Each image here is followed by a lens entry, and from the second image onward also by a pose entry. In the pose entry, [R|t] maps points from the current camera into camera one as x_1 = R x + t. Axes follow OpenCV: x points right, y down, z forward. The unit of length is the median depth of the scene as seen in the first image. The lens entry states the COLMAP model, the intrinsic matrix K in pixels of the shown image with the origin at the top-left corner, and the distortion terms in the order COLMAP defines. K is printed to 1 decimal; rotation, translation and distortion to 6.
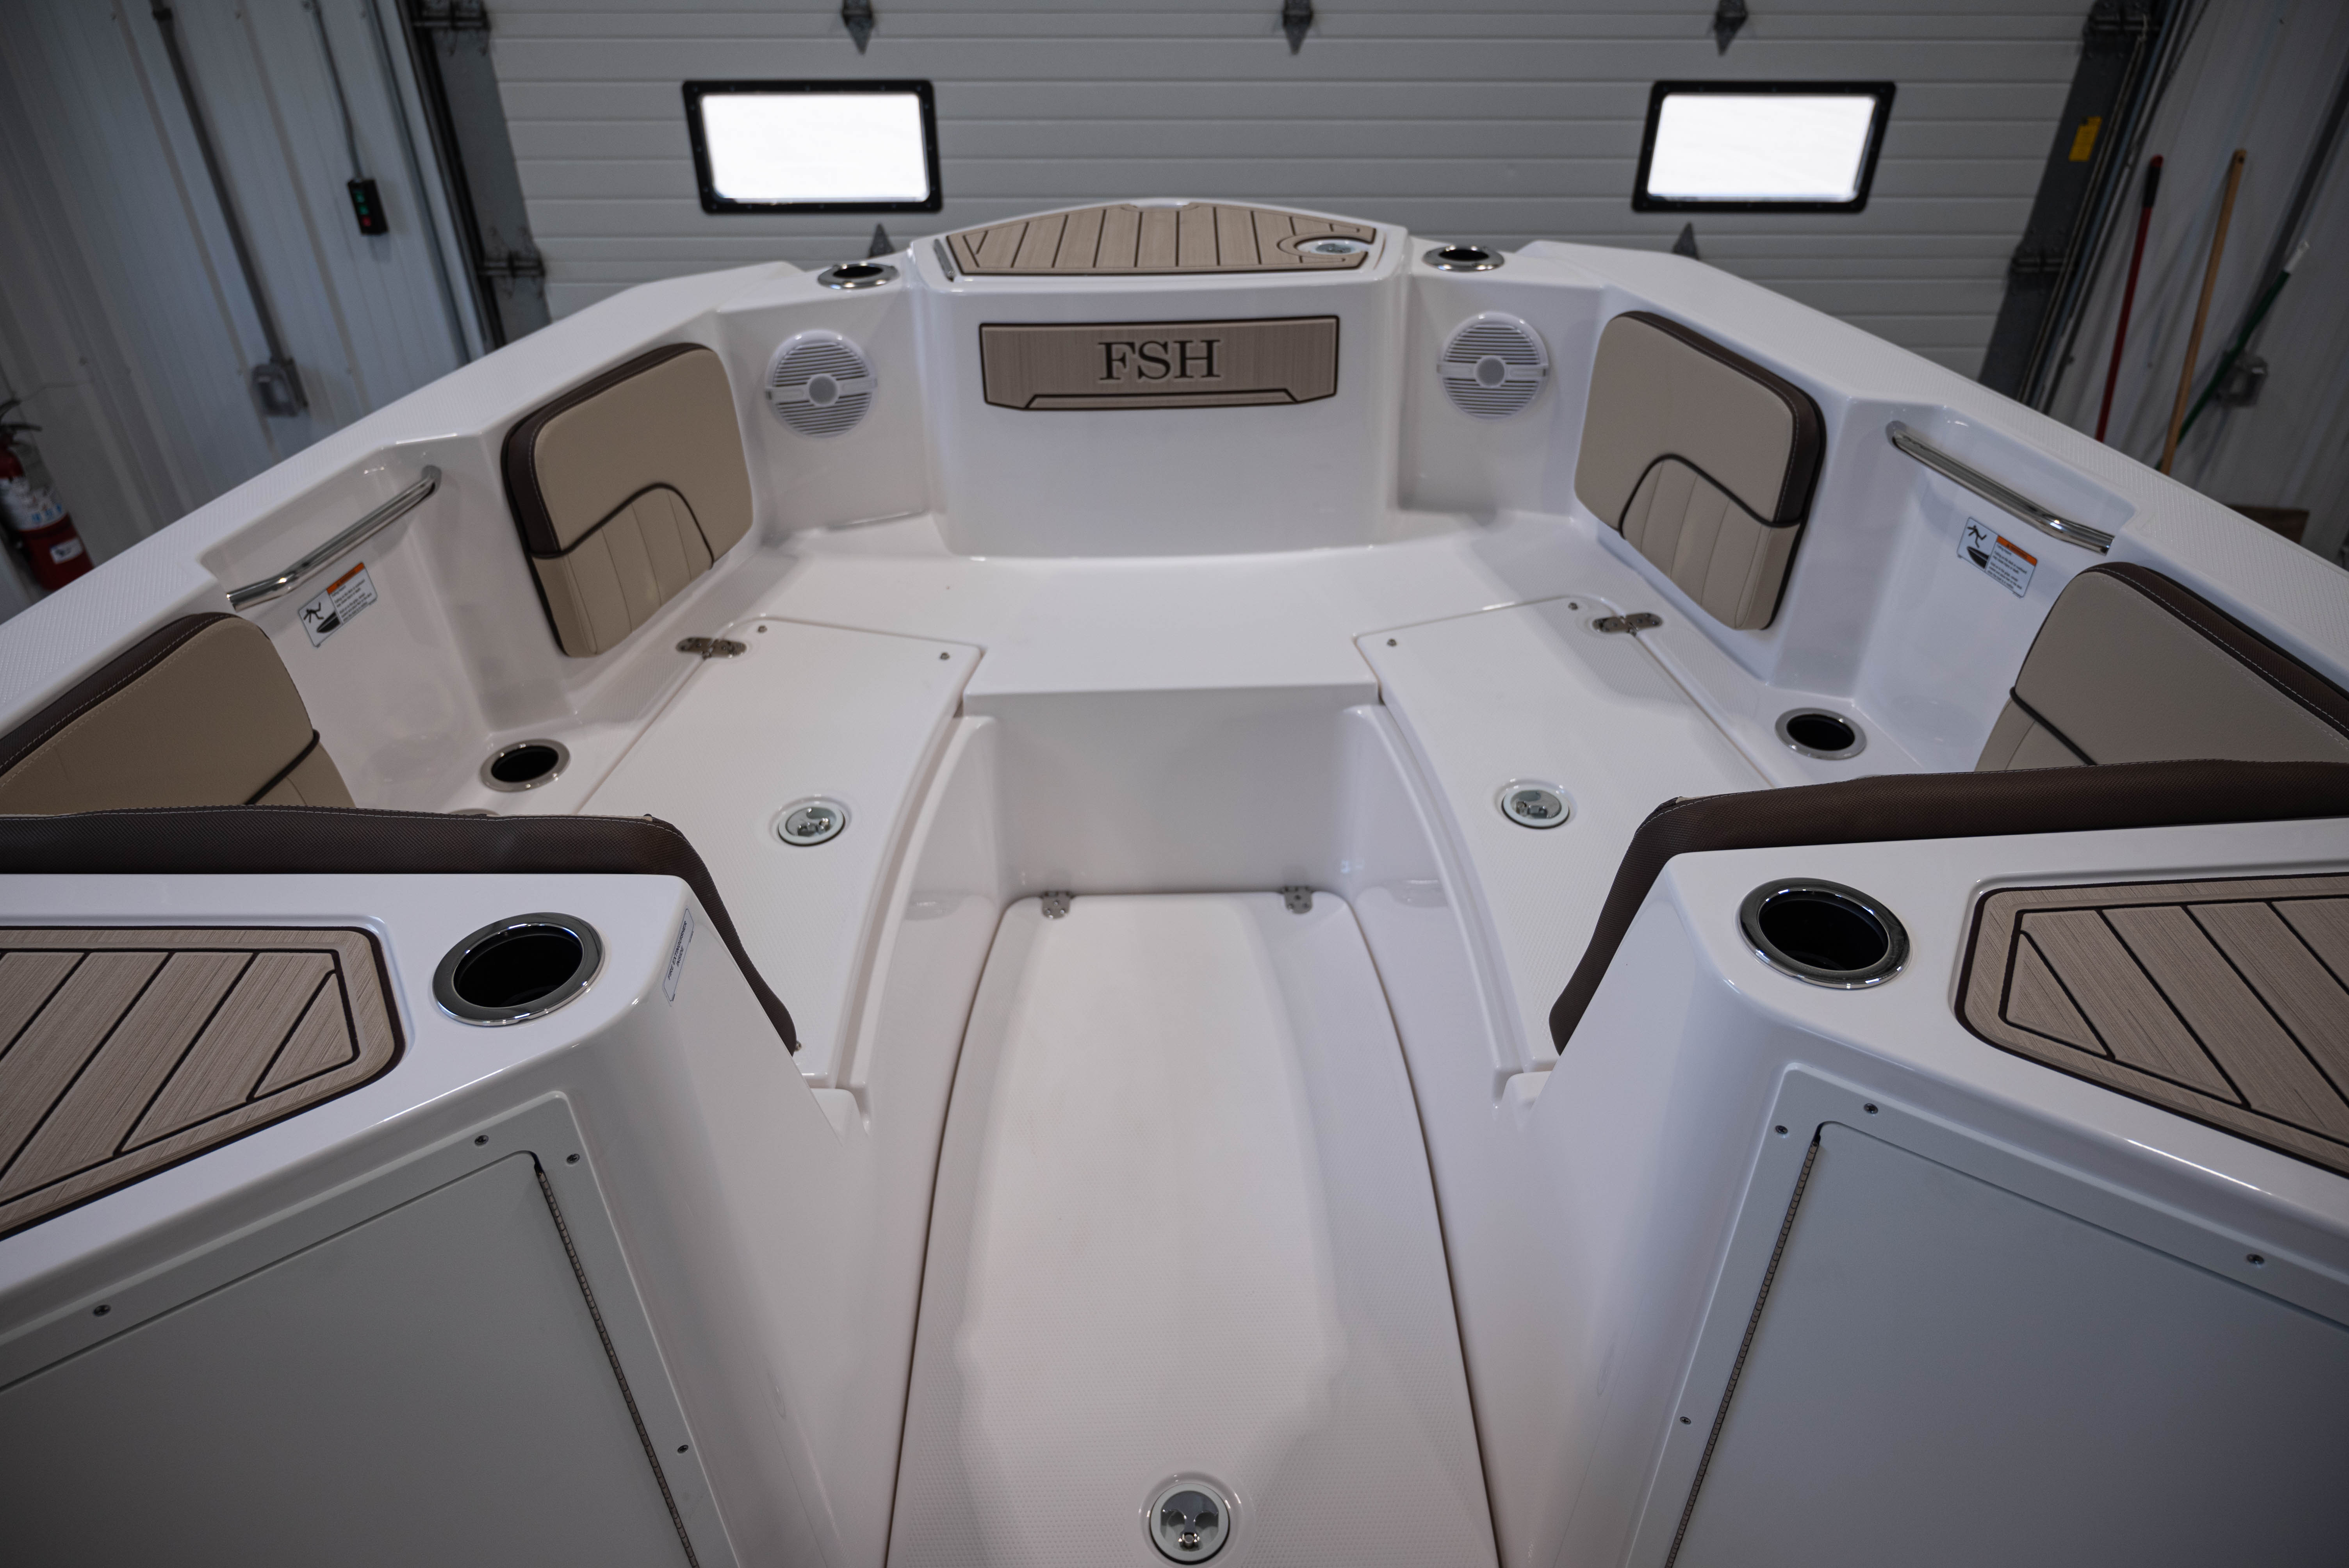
lens RADIAL K [[1569.3, 0, 1174.5], [0, 1569.3, 784.0], [0, 0, 1]] dist [-0.003827, -0.000450]
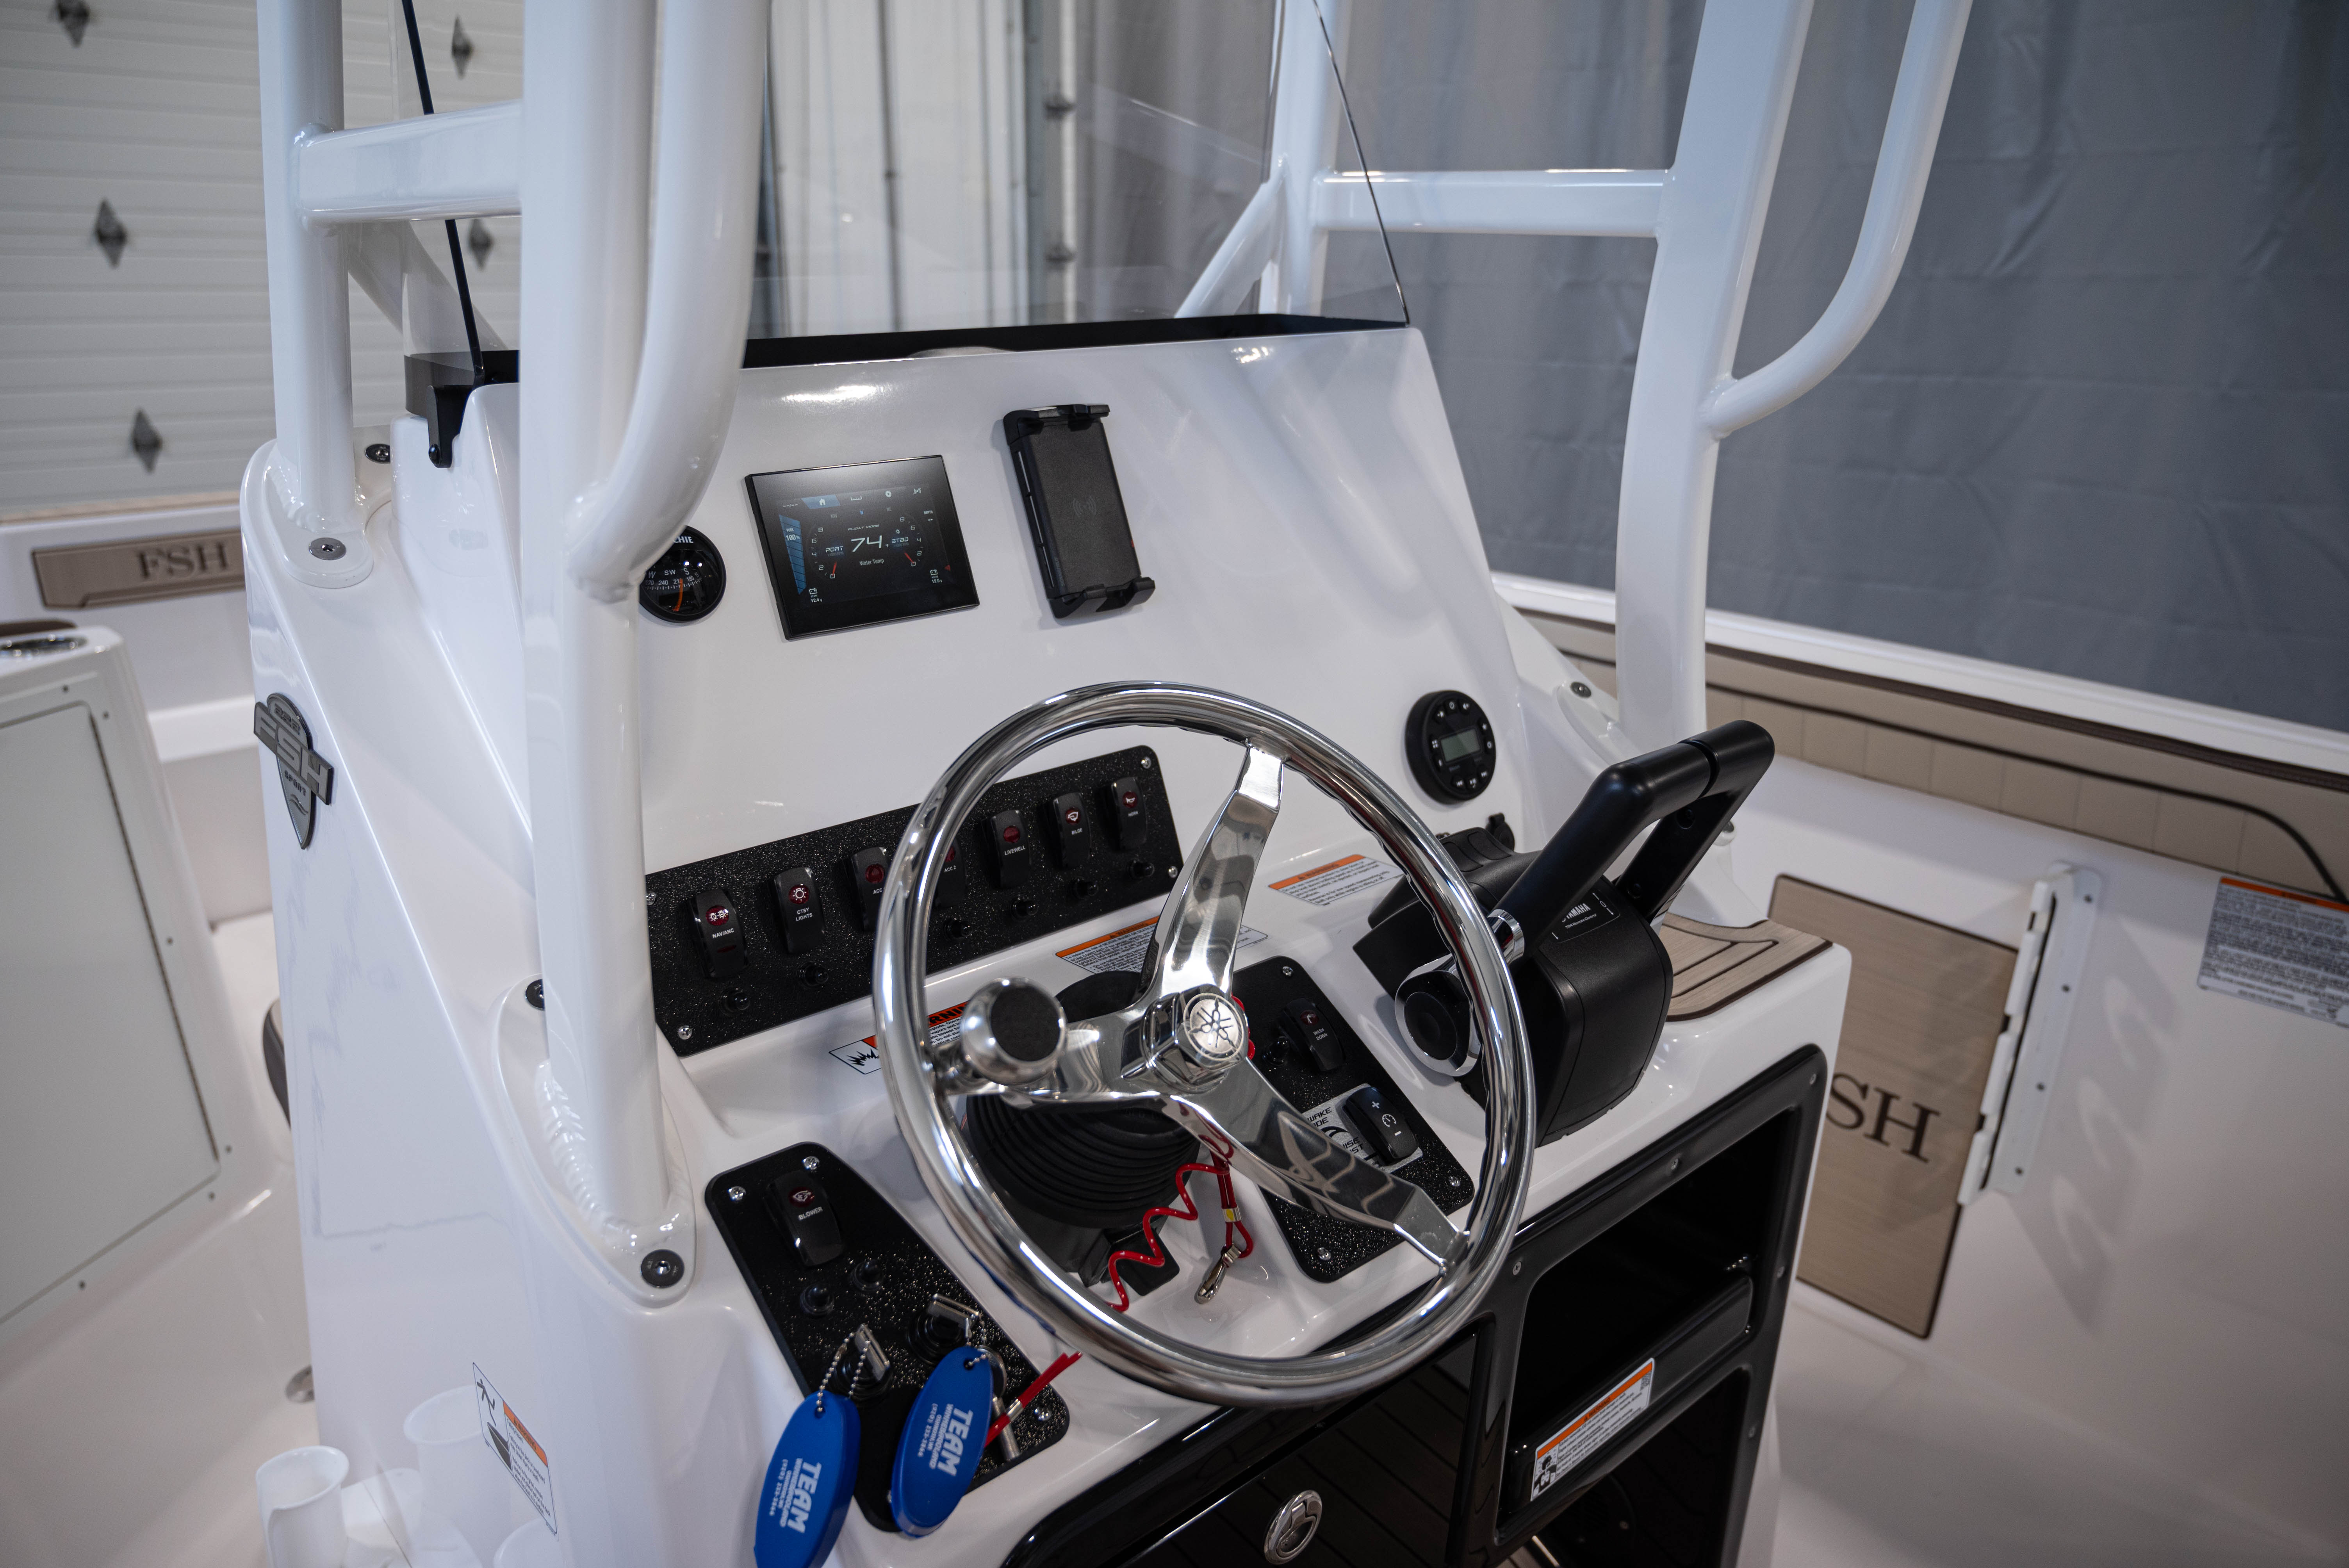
lens RADIAL K [[1660.9, 0, 1177.6], [0, 1660.9, 778.0], [0, 0, 1]] dist [-0.023203, 0.003814]
pose [[0.752506, -0.190150, 0.630537, -0.311646], [0.387390, 0.902063, -0.190293, 0.547202], [-0.532600, 0.387460, 0.752470, -0.544656]]
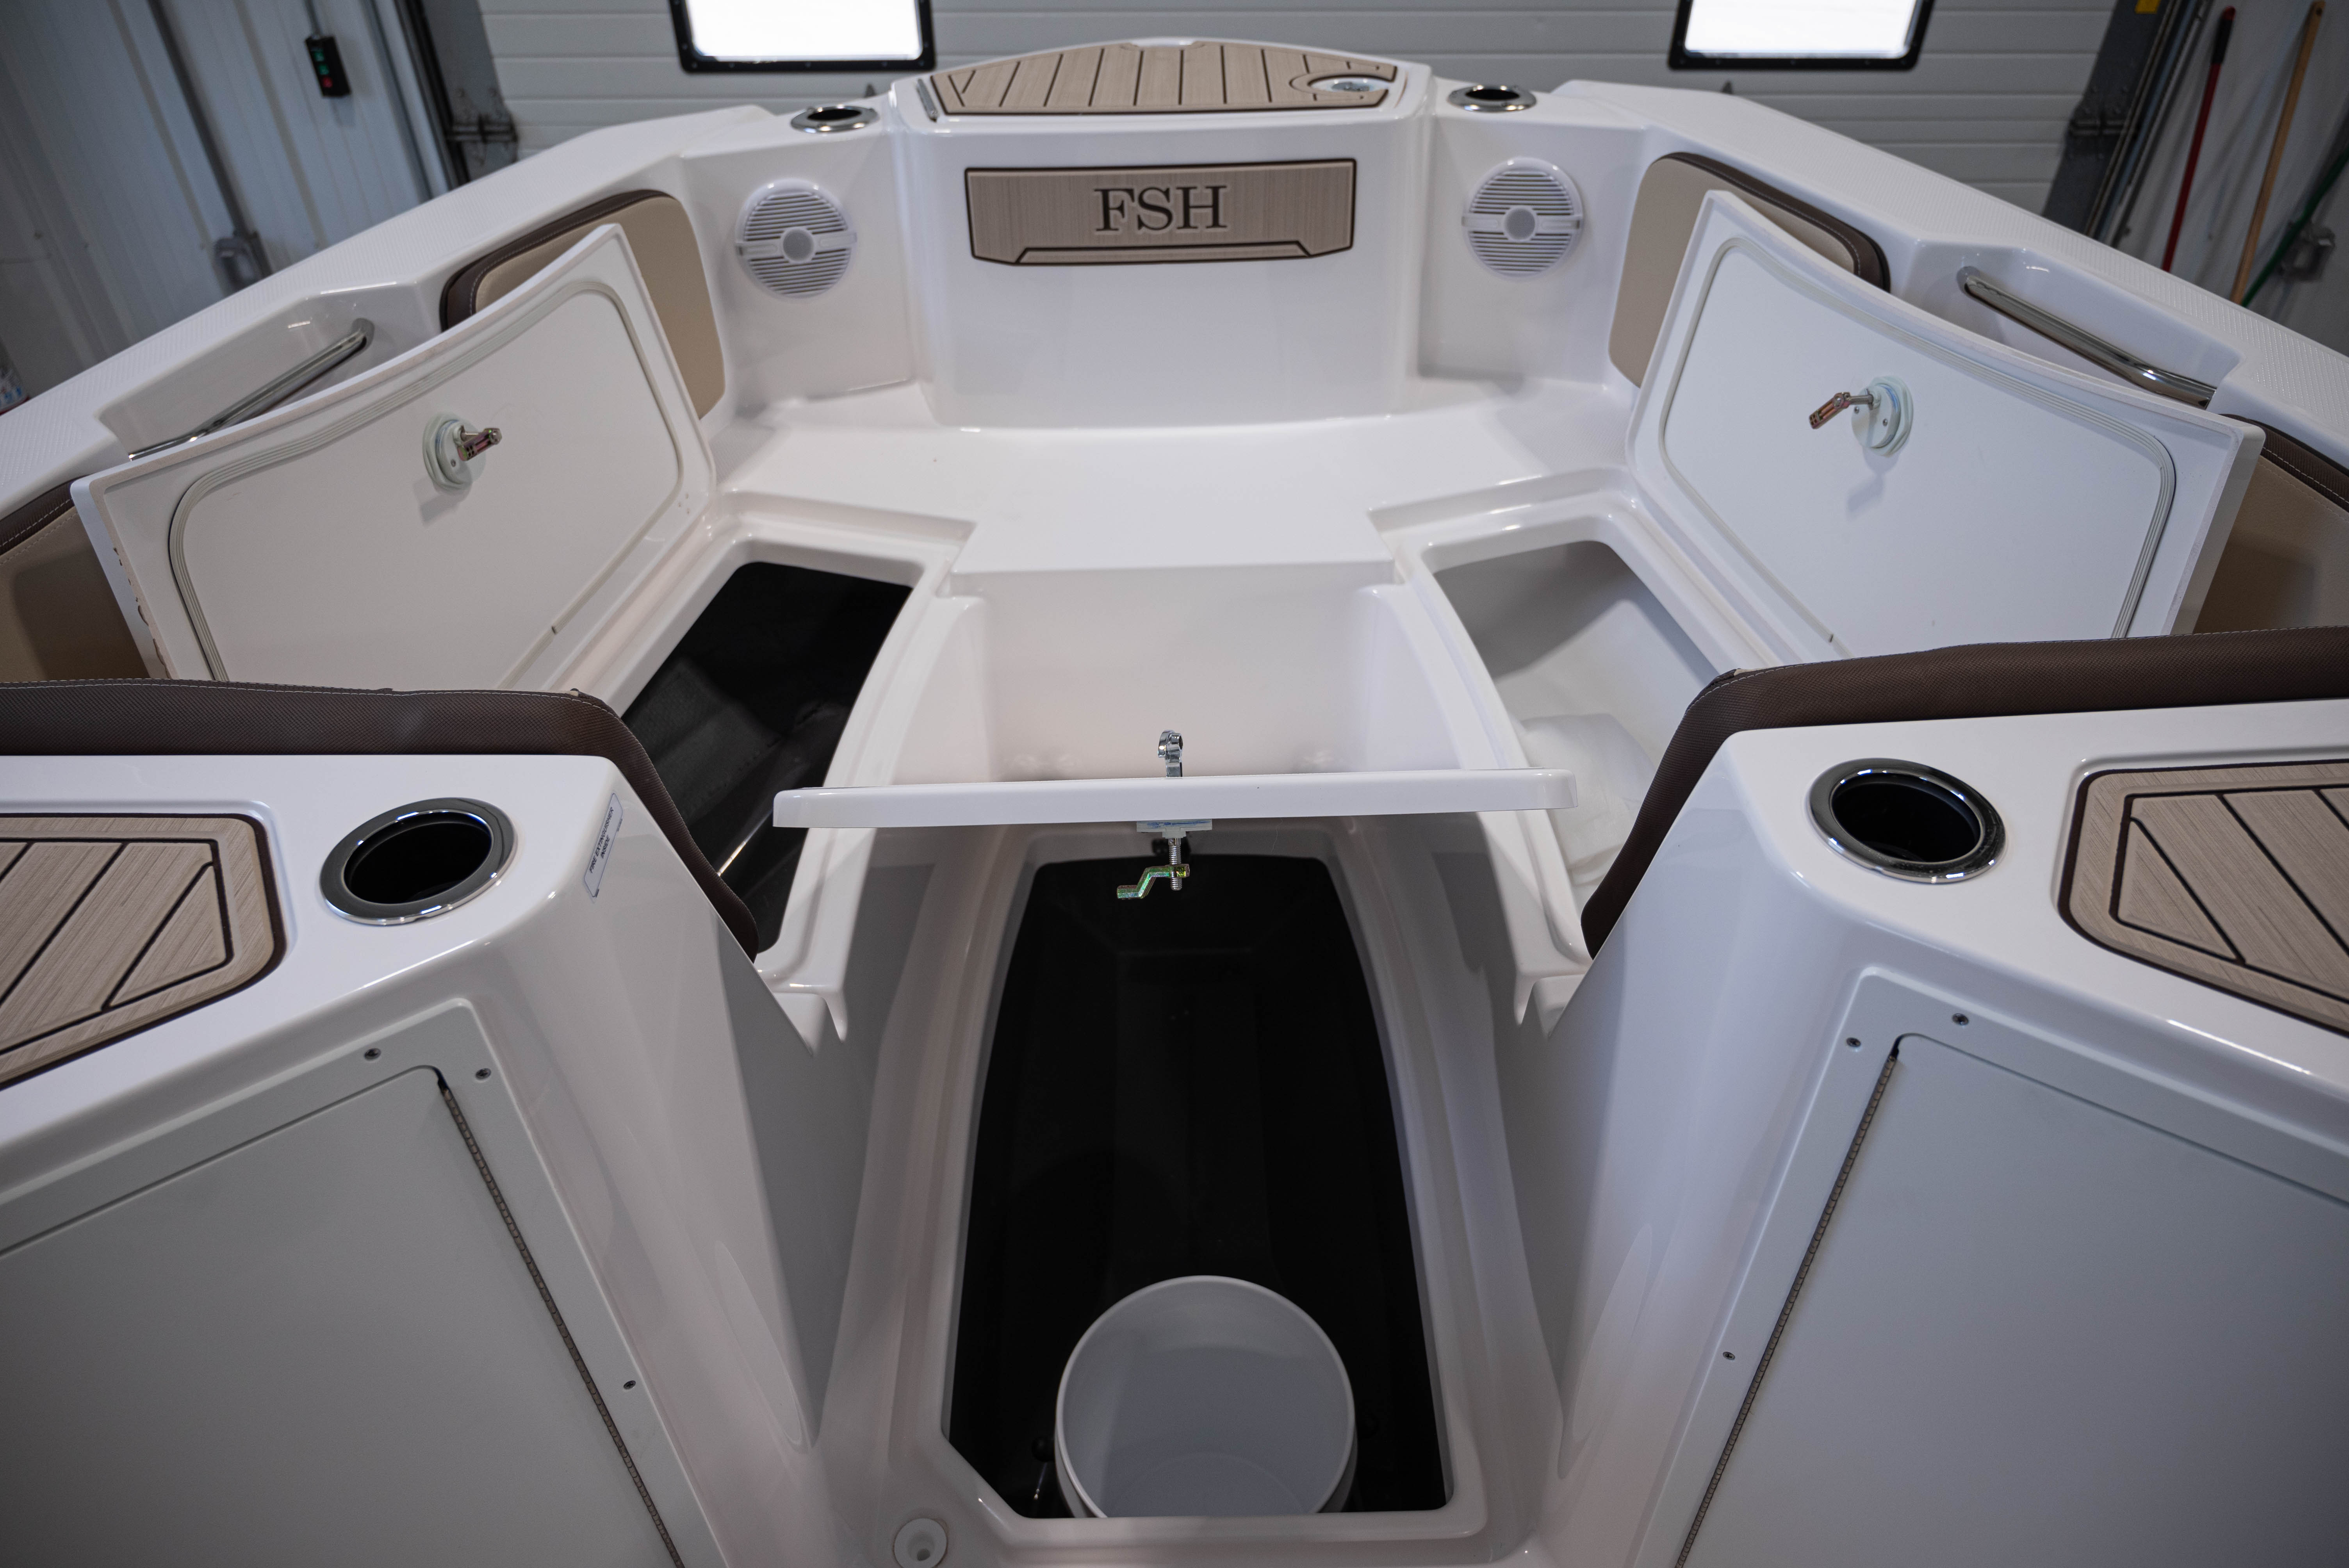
lens RADIAL K [[1567.7, 0, 1181.0], [0, 1567.7, 789.9], [0, 0, 1]] dist [-0.001879, -0.002623]
pose [[0.999991, -0.000008, -0.004202, 0.006115], [0.000283, 0.997855, 0.065459, 0.009765], [0.004193, -0.065460, 0.997846, 0.059482]]
